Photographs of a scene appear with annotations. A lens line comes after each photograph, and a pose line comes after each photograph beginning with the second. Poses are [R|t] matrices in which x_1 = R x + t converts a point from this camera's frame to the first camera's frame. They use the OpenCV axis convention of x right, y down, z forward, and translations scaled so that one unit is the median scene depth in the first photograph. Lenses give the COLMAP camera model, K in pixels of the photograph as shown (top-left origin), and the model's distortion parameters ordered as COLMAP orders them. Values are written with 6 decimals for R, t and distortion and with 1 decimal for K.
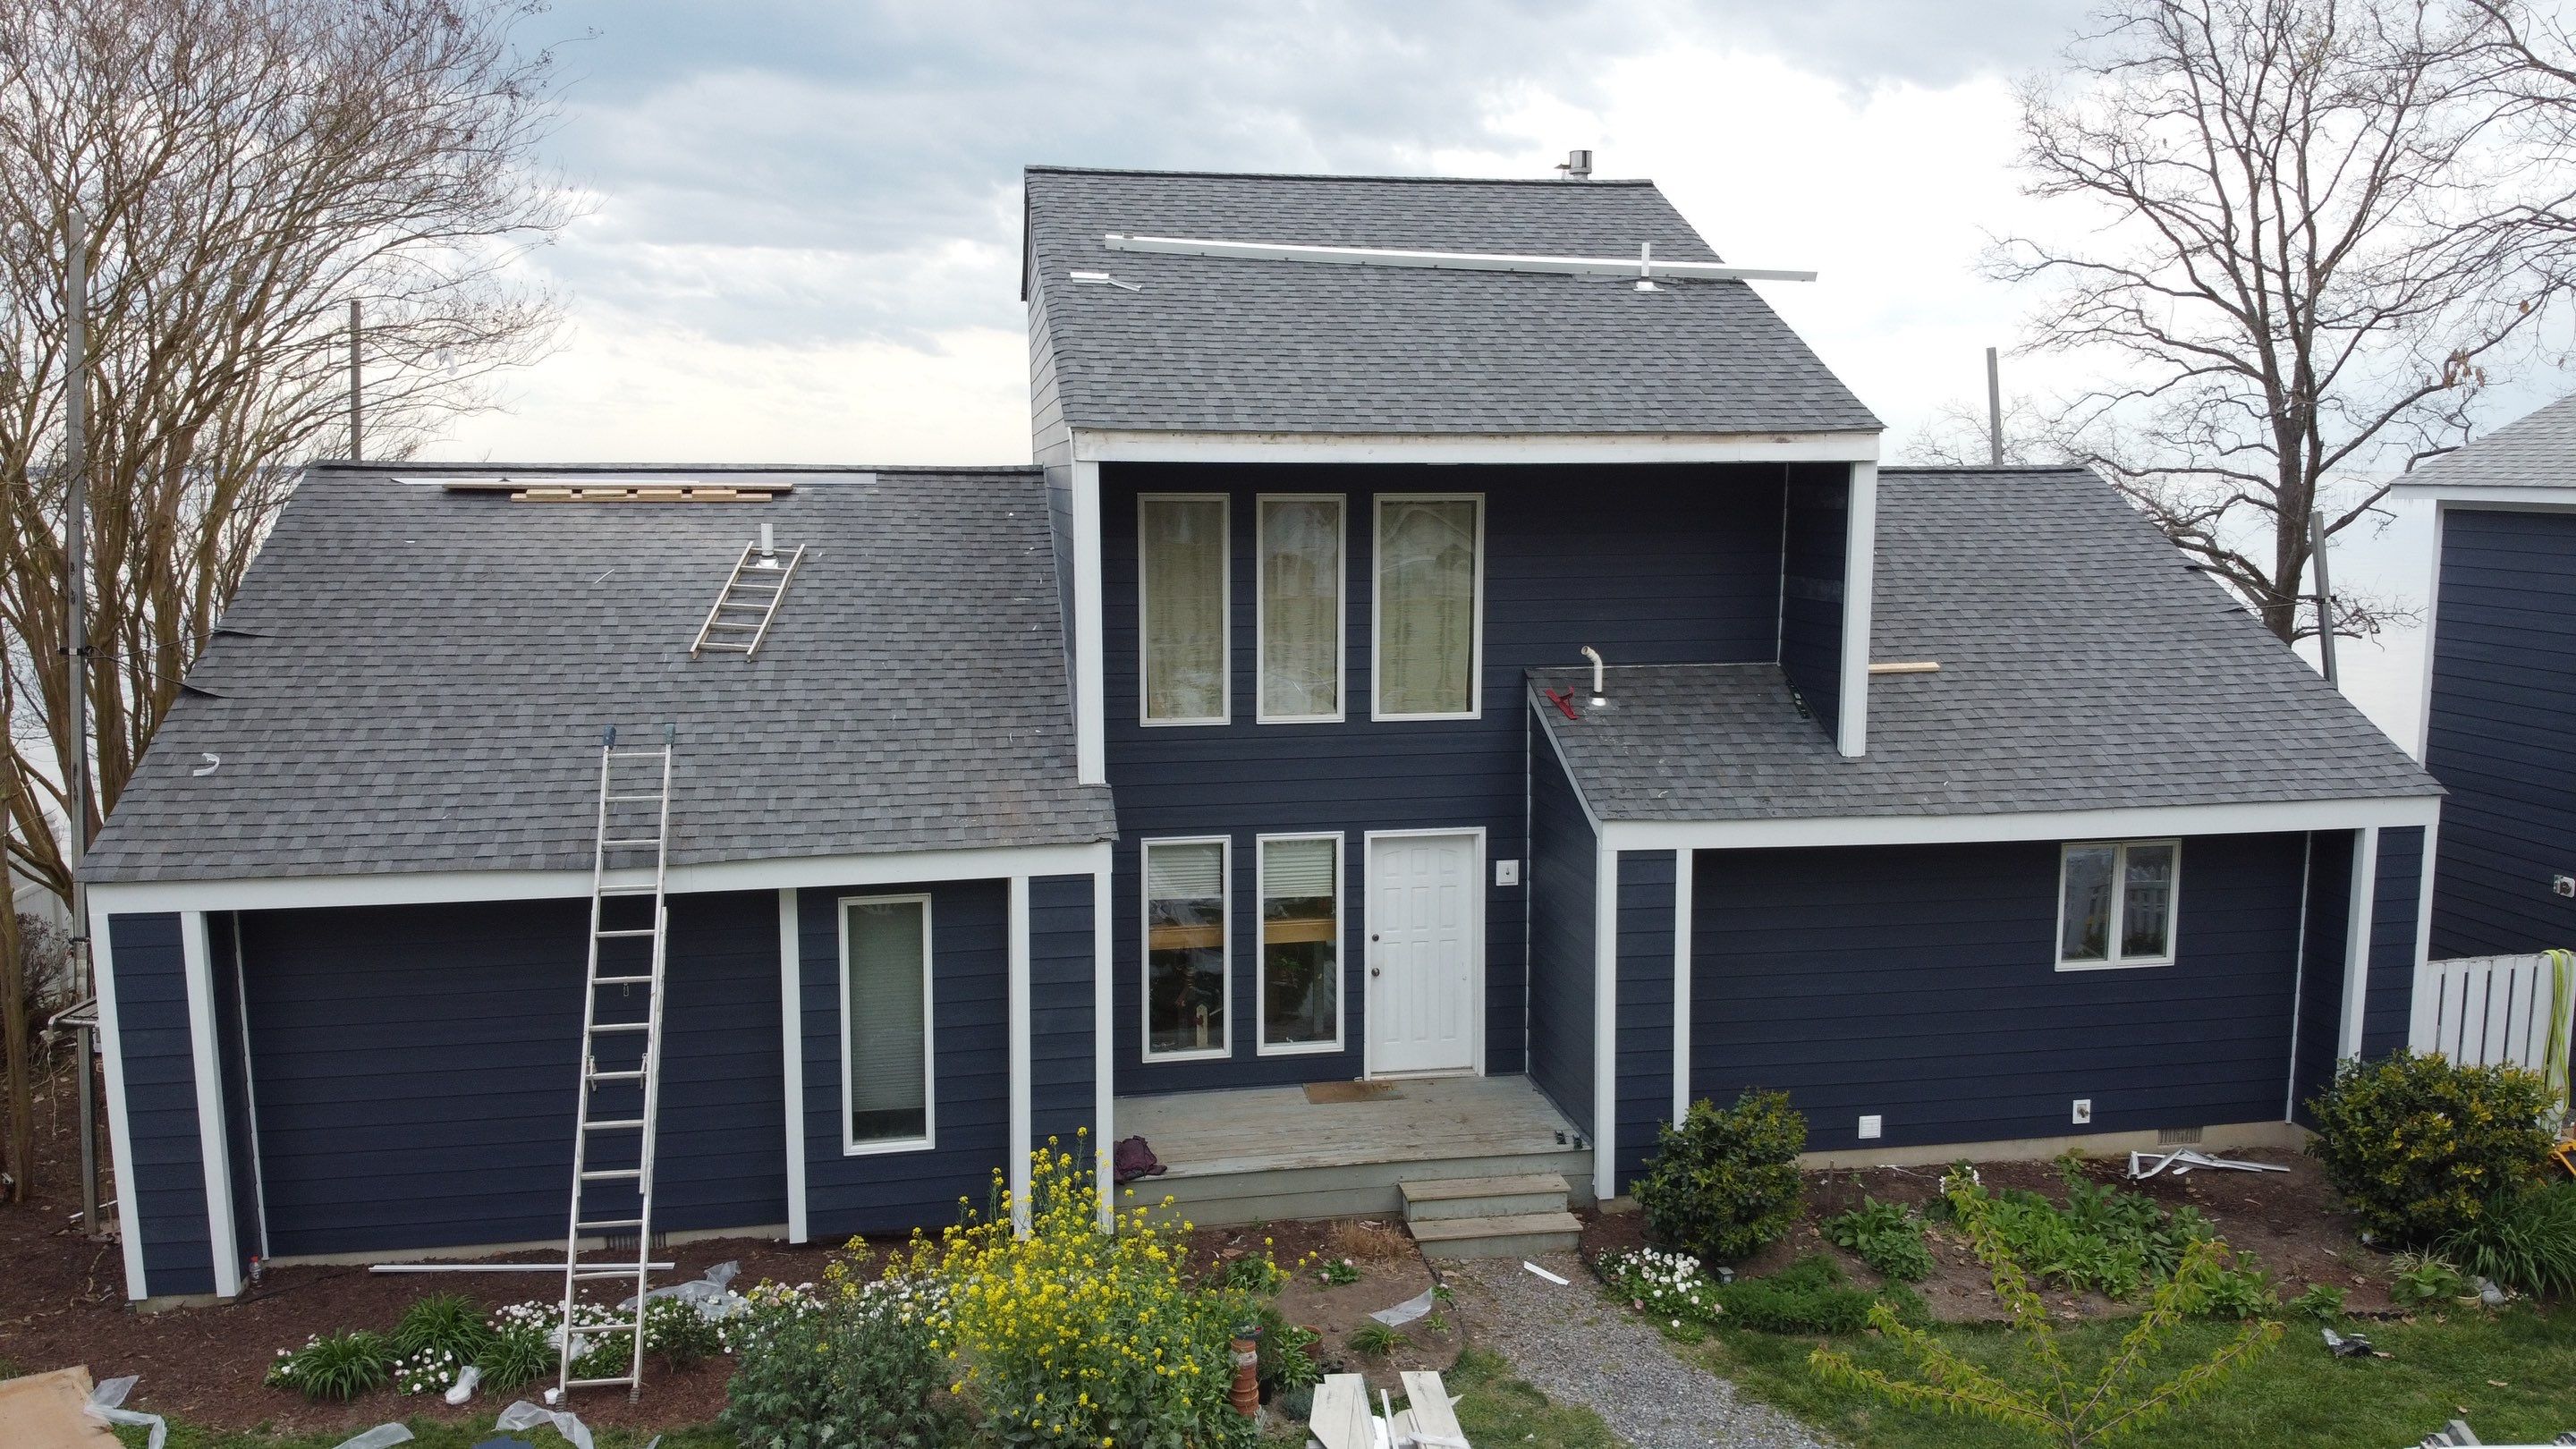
lens RADIAL K [[1913.0, 0, 1306.8], [0, 1913.0, 719.8], [0, 0, 1]] dist [0.100577, -0.209906]
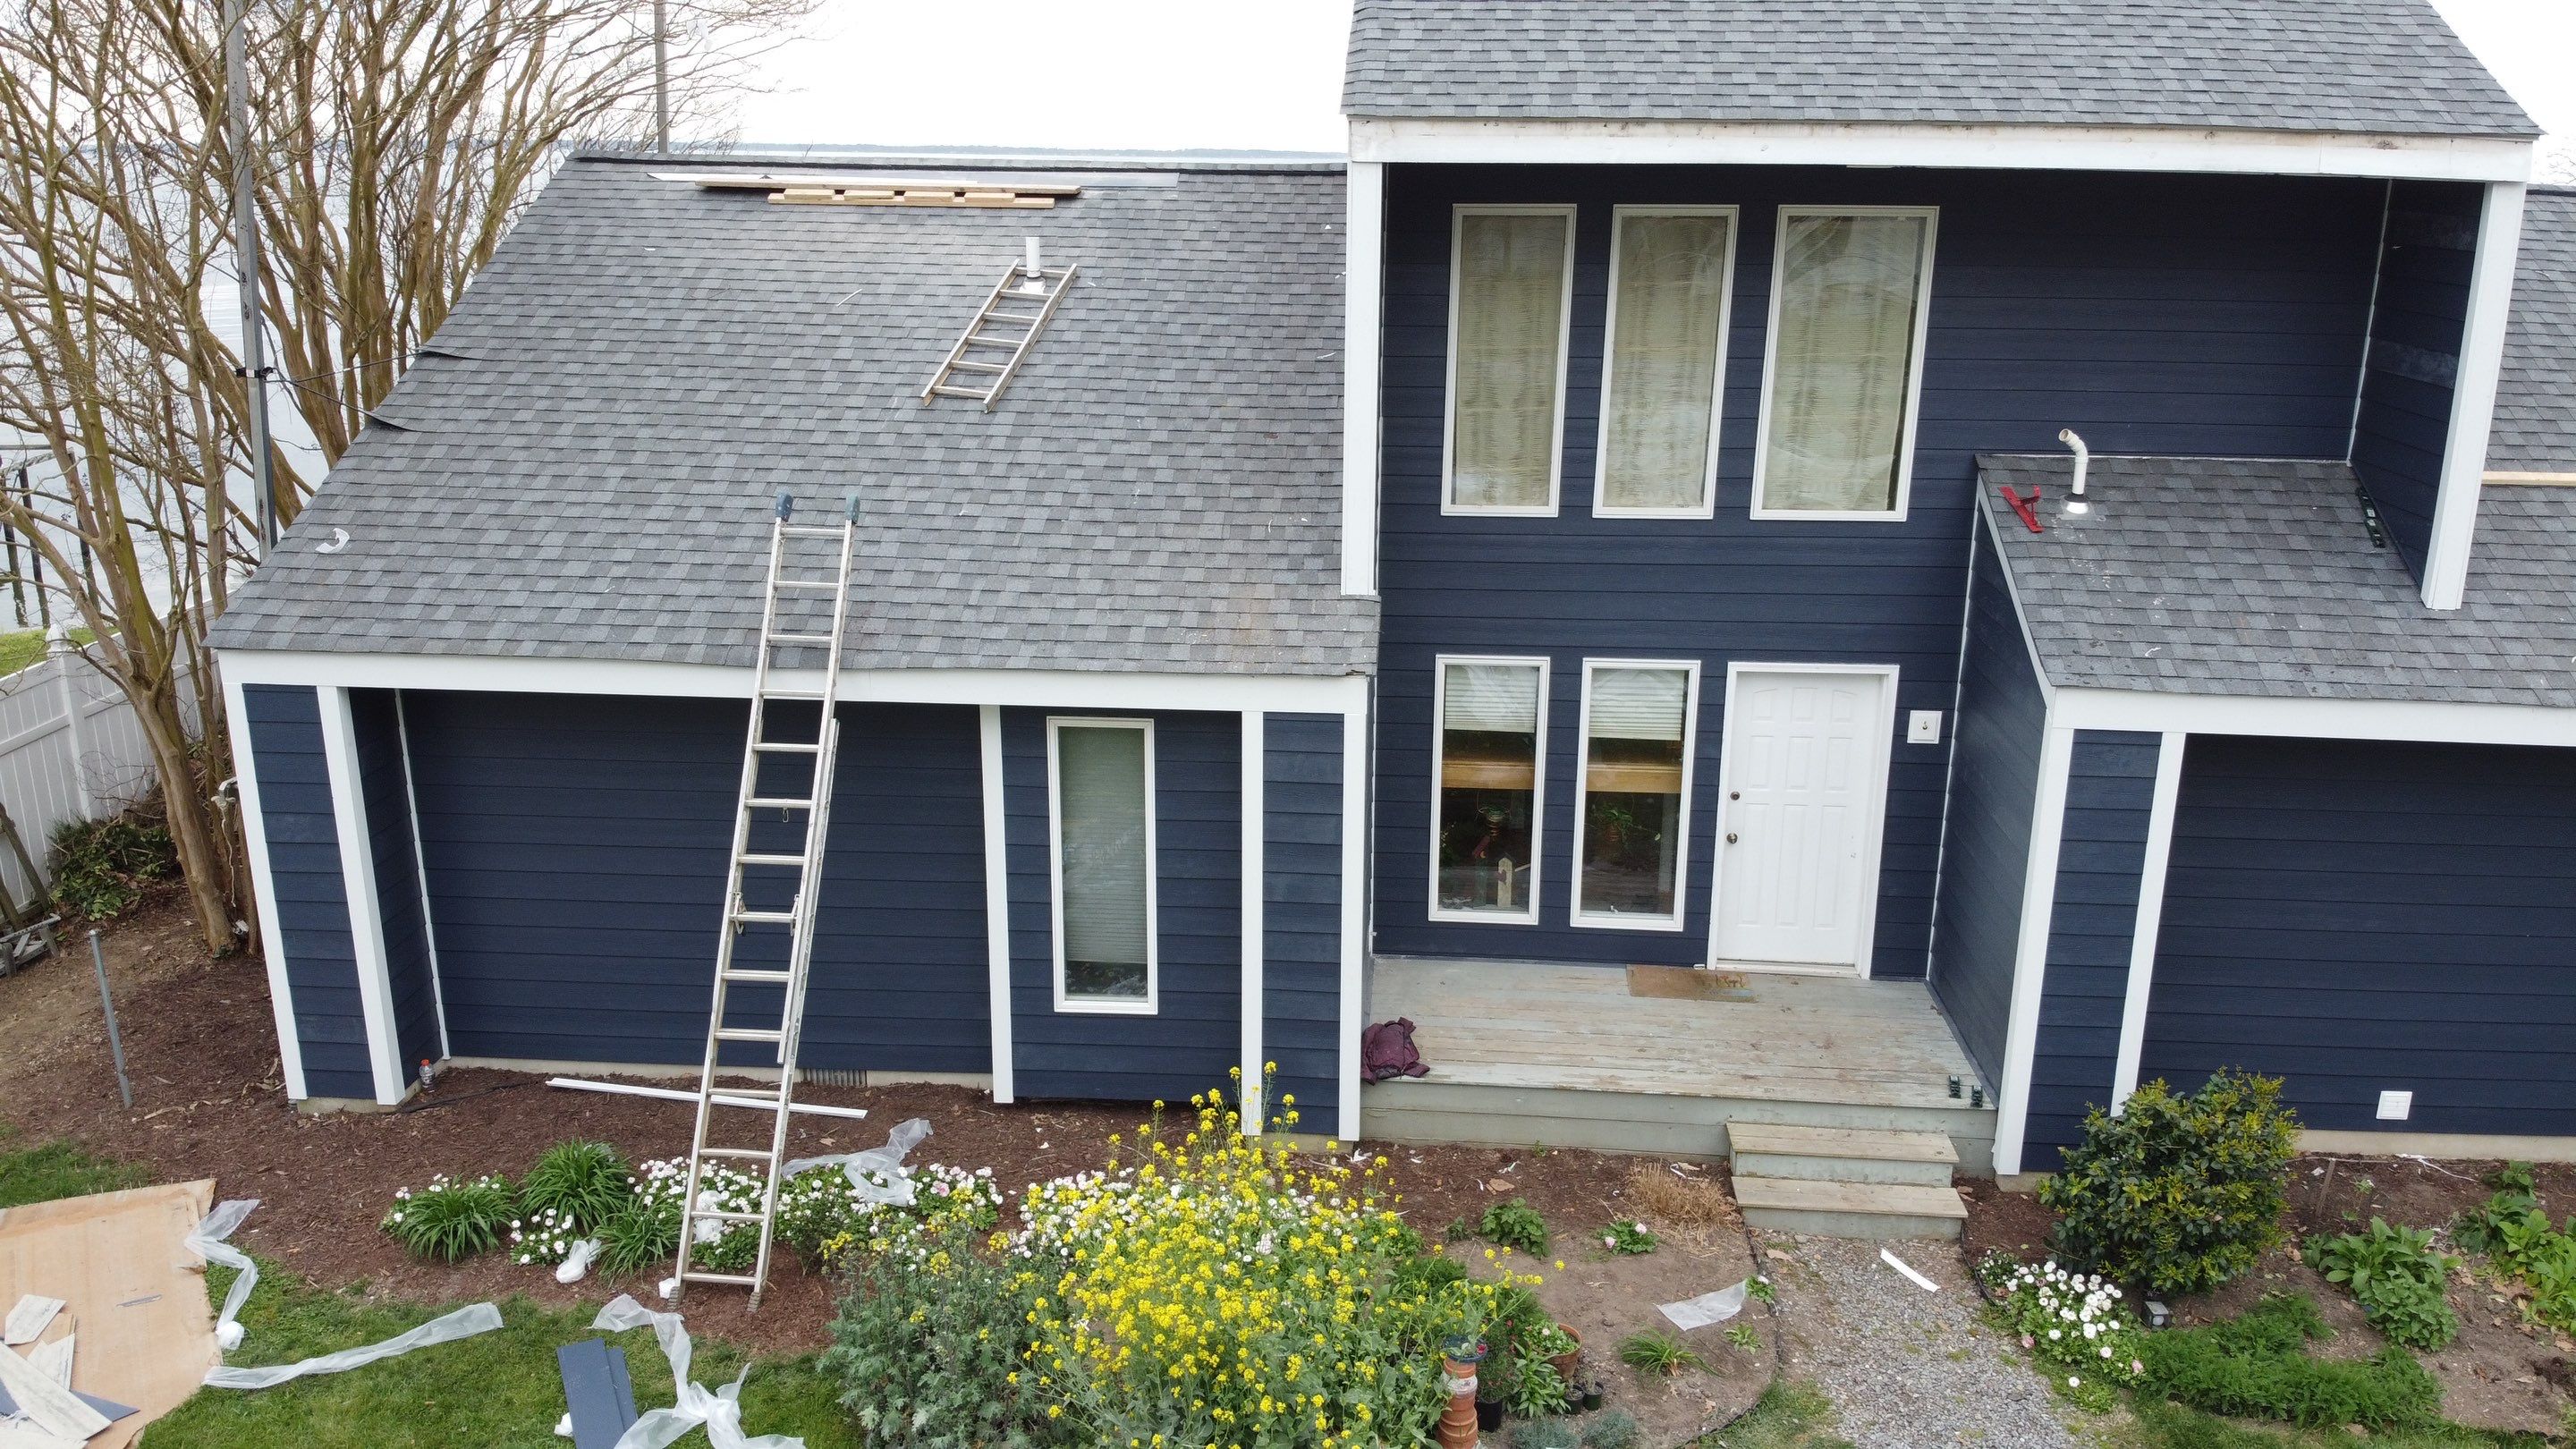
lens RADIAL K [[1913.0, 0, 1324.6], [0, 1913.0, 740.2], [0, 0, 1]] dist [0.100577, -0.209906]
pose [[0.969351, 0.080361, -0.232166, 0.056979], [-0.041828, 0.985177, 0.166363, -0.035171], [0.242094, -0.151553, 0.958343, 0.225258]]
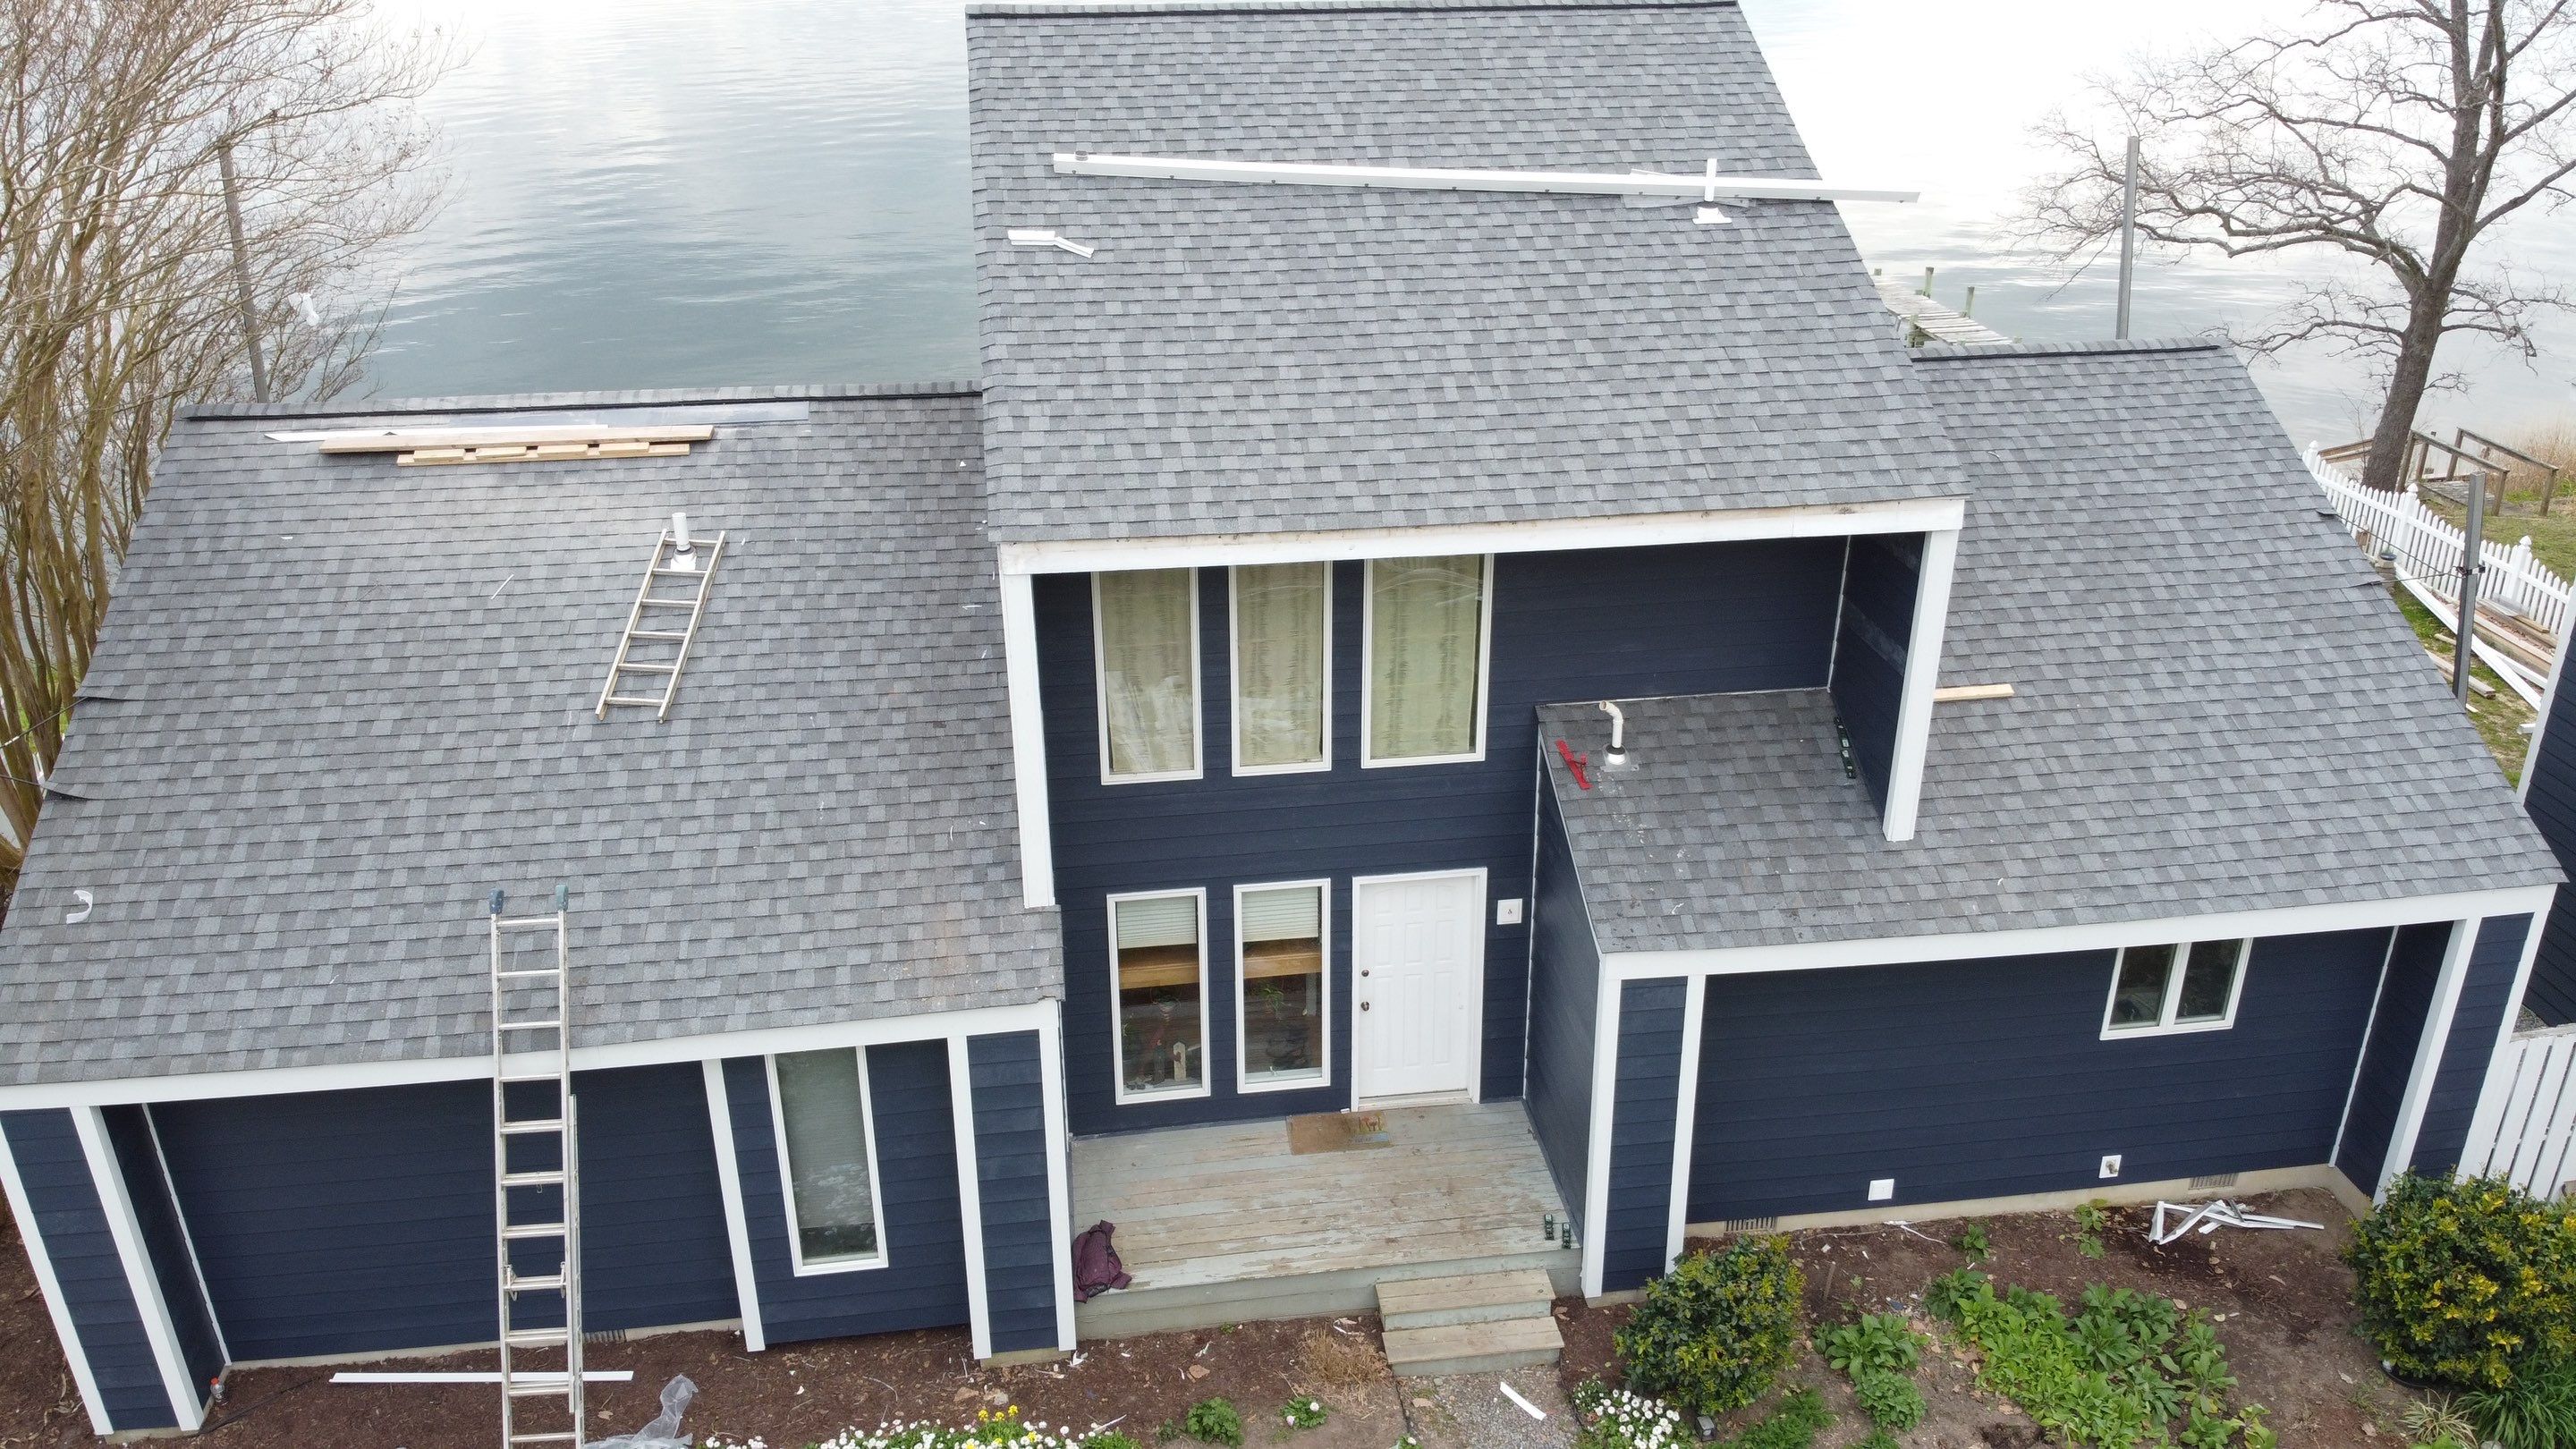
lens RADIAL K [[1913.0, 0, 1309.0], [0, 1913.0, 705.9], [0, 0, 1]] dist [0.100577, -0.209906]
pose [[0.999151, 0.015157, -0.038302, 0.046076], [-0.003098, 0.954854, 0.297060, -0.312775], [0.041076, -0.296689, 0.954090, 0.162206]]
